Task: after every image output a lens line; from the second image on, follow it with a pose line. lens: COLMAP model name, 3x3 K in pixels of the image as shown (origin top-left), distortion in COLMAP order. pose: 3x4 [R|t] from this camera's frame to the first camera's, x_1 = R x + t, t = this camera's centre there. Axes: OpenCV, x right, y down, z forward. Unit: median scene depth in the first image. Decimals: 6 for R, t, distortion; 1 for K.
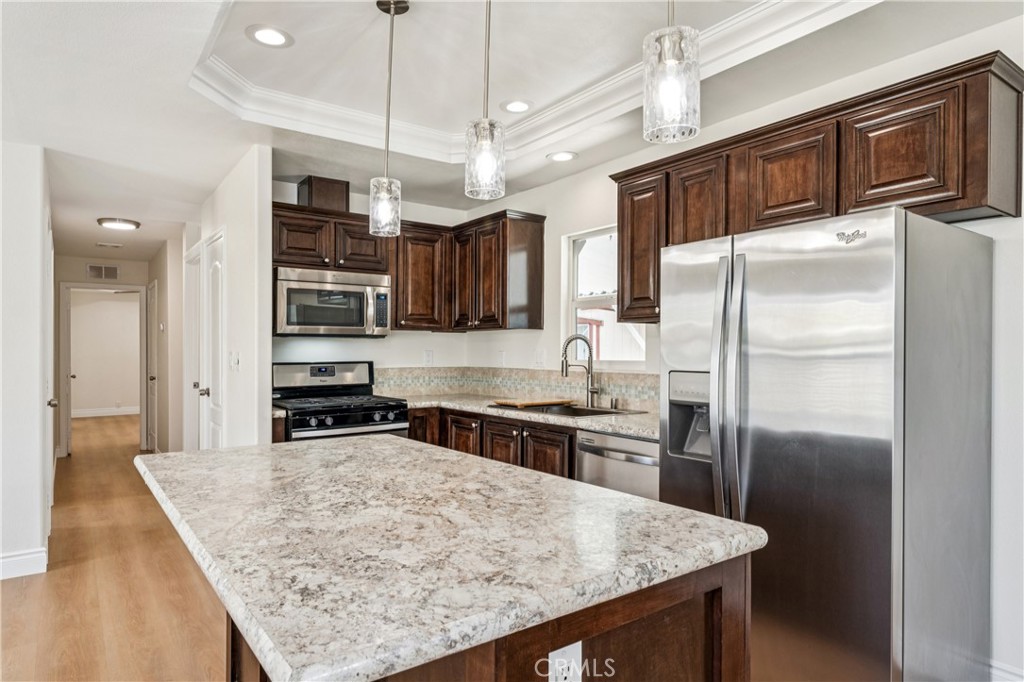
lens RADIAL K [[603.4, 0, 509.5], [0, 603.4, 354.4], [0, 0, 1]] dist [0.002066, 0.001087]
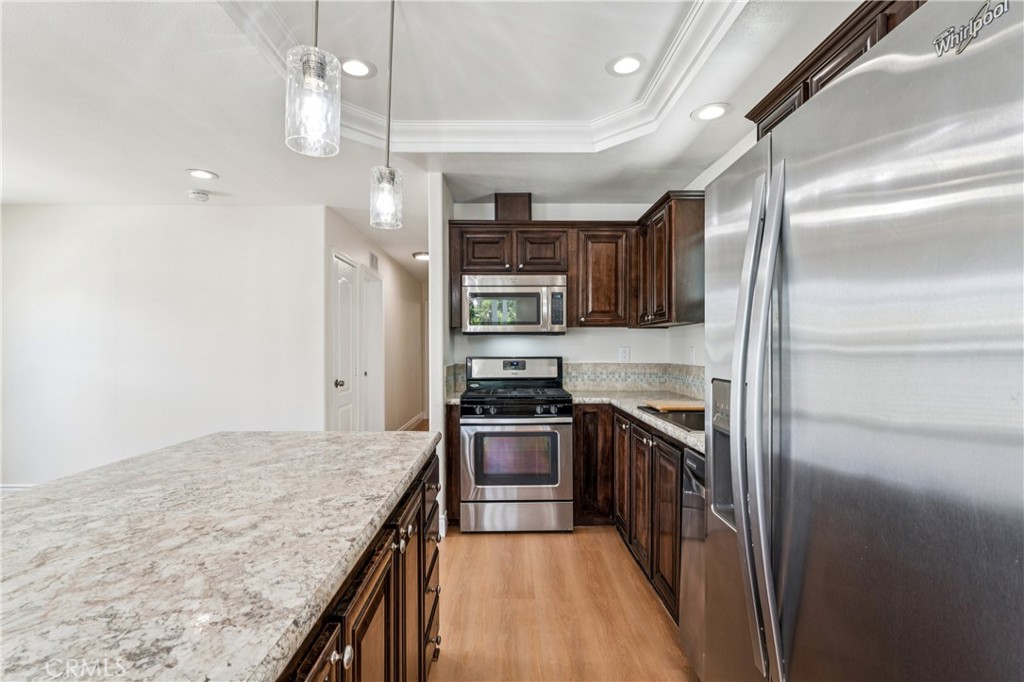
lens RADIAL K [[488.6, 0, 509.6], [0, 488.6, 346.4], [0, 0, 1]] dist [-0.001763, -0.000391]
pose [[0.812134, -0.000251, -0.583471, 0.222415], [-0.003650, 0.999978, -0.005510, -0.002074], [0.583460, 0.006605, 0.812115, 0.261318]]
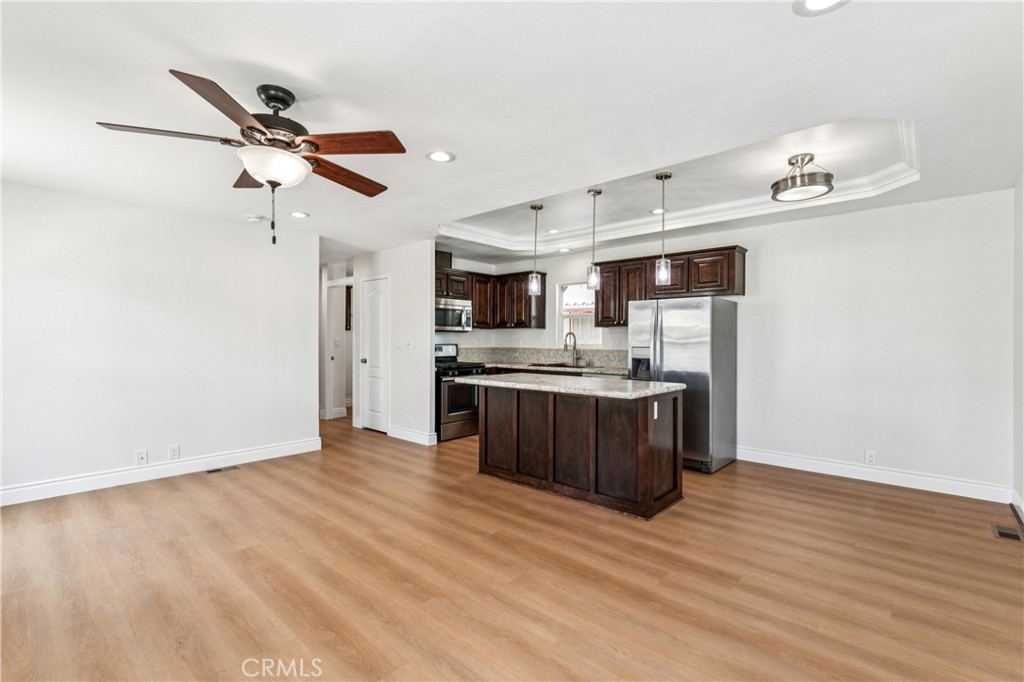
lens RADIAL K [[464.7, 0, 512.0], [0, 464.7, 341.0], [0, 0, 1]] dist [-0.001009, -0.000156]
pose [[0.976836, 0.004233, 0.213946, -0.405641], [-0.003923, 0.999991, -0.001876, 0.003283], [-0.213952, 0.000993, 0.976844, -0.527085]]
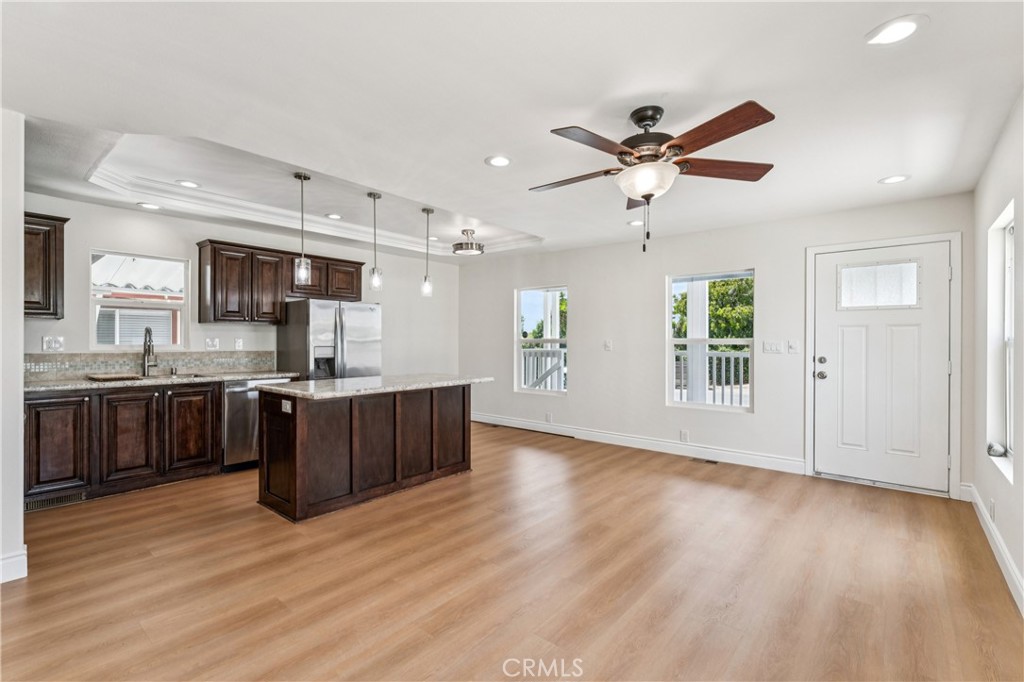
lens RADIAL K [[458.5, 0, 512.0], [0, 458.5, 341.0], [0, 0, 1]] dist [-0.000916, -0.000106]
pose [[-0.249539, -0.002741, 0.968361, -1.087290], [0.000481, 0.999996, 0.002954, -0.001548], [-0.968365, 0.001203, -0.249536, 0.380980]]
